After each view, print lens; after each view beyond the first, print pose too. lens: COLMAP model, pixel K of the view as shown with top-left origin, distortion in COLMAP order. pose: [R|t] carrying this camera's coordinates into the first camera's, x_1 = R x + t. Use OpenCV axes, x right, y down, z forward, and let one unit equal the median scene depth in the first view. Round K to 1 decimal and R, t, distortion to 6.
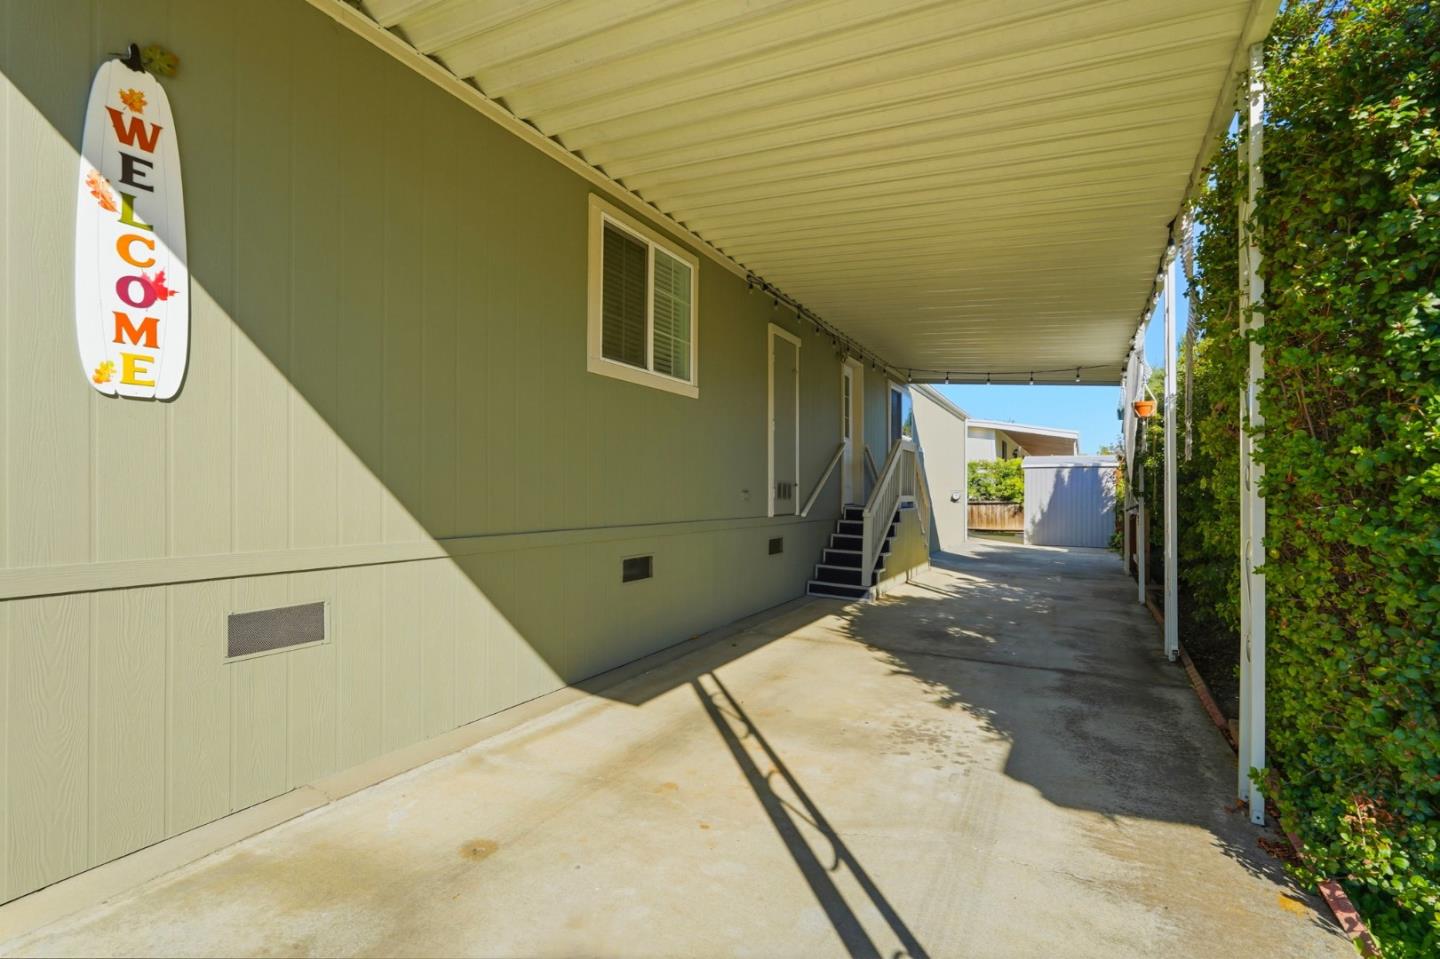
lens RADIAL K [[635.5, 0, 714.3], [0, 635.5, 487.2], [0, 0, 1]] dist [-0.011098, 0.004711]
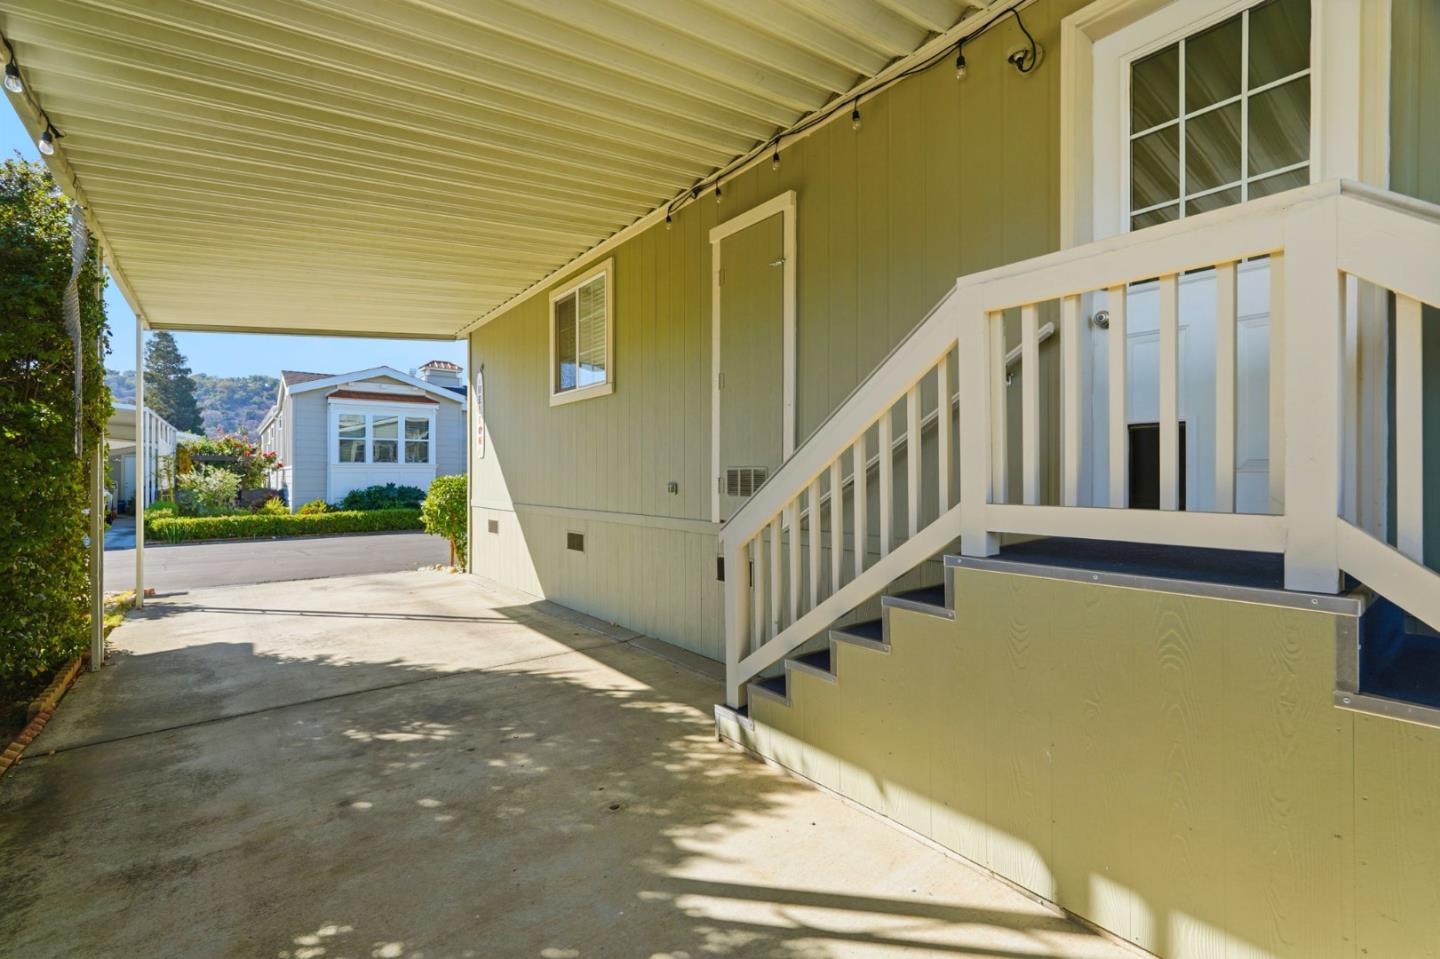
lens RADIAL K [[635.5, 0, 714.7], [0, 635.5, 480.2], [0, 0, 1]] dist [-0.011098, 0.004711]
pose [[-0.383493, 0.002488, -0.923541, 0.899698], [0.005620, 0.999984, 0.000361, 0.001045], [0.923527, -0.005052, -0.383501, 1.619891]]
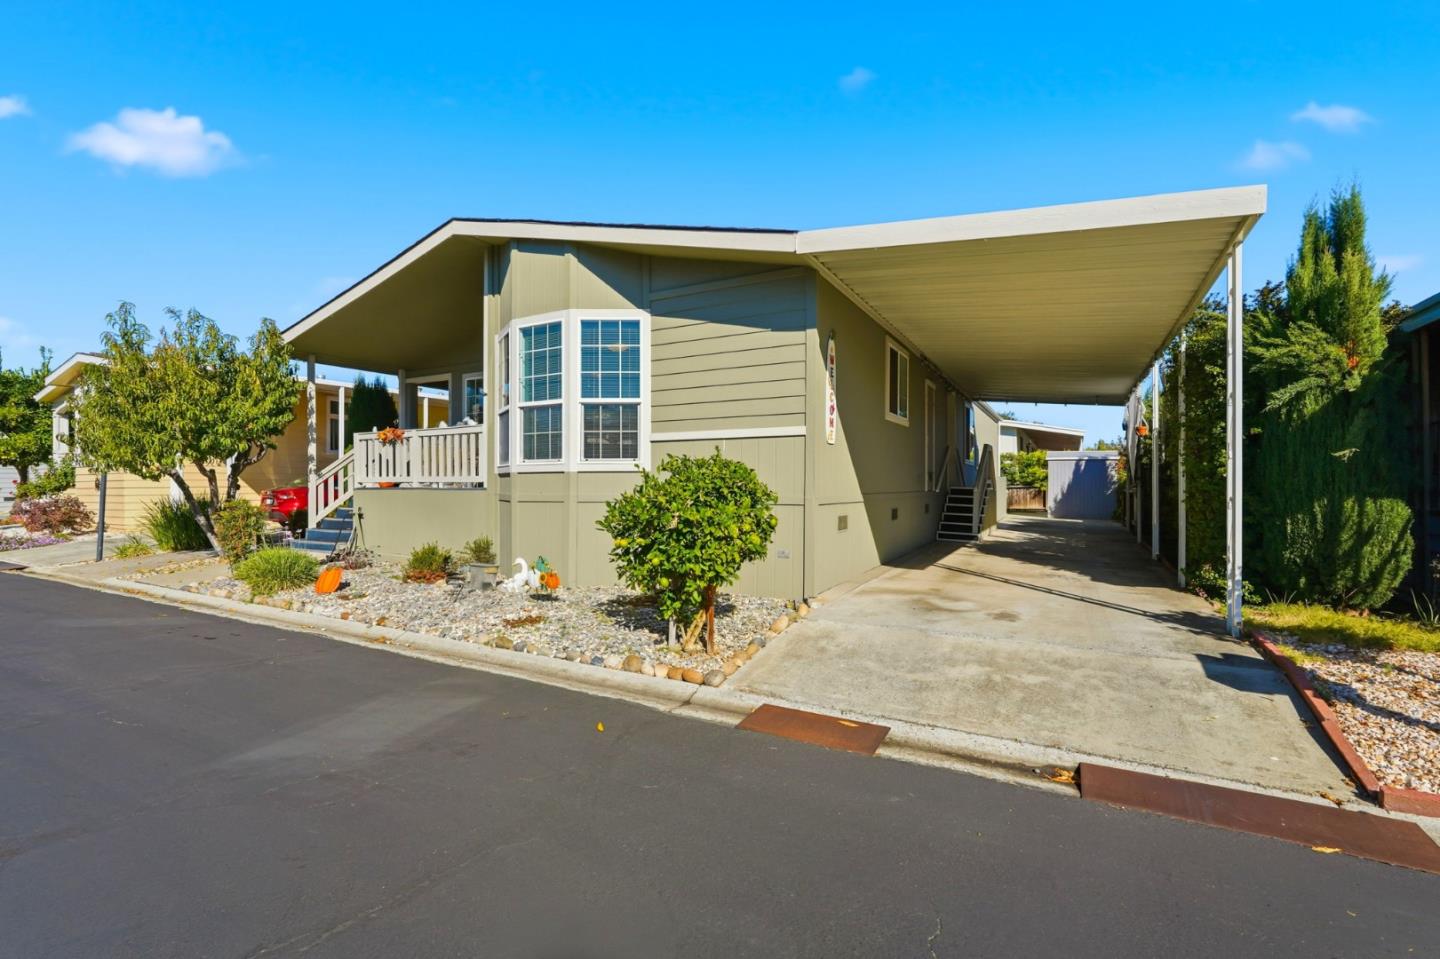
lens RADIAL K [[635.5, 0, 719.9], [0, 635.5, 476.3], [0, 0, 1]] dist [-0.011098, 0.004711]
pose [[0.999837, 0.000697, 0.018040, -0.649886], [-0.000732, 0.999998, 0.001948, 0.003225], [-0.018039, -0.001961, 0.999835, -0.916316]]
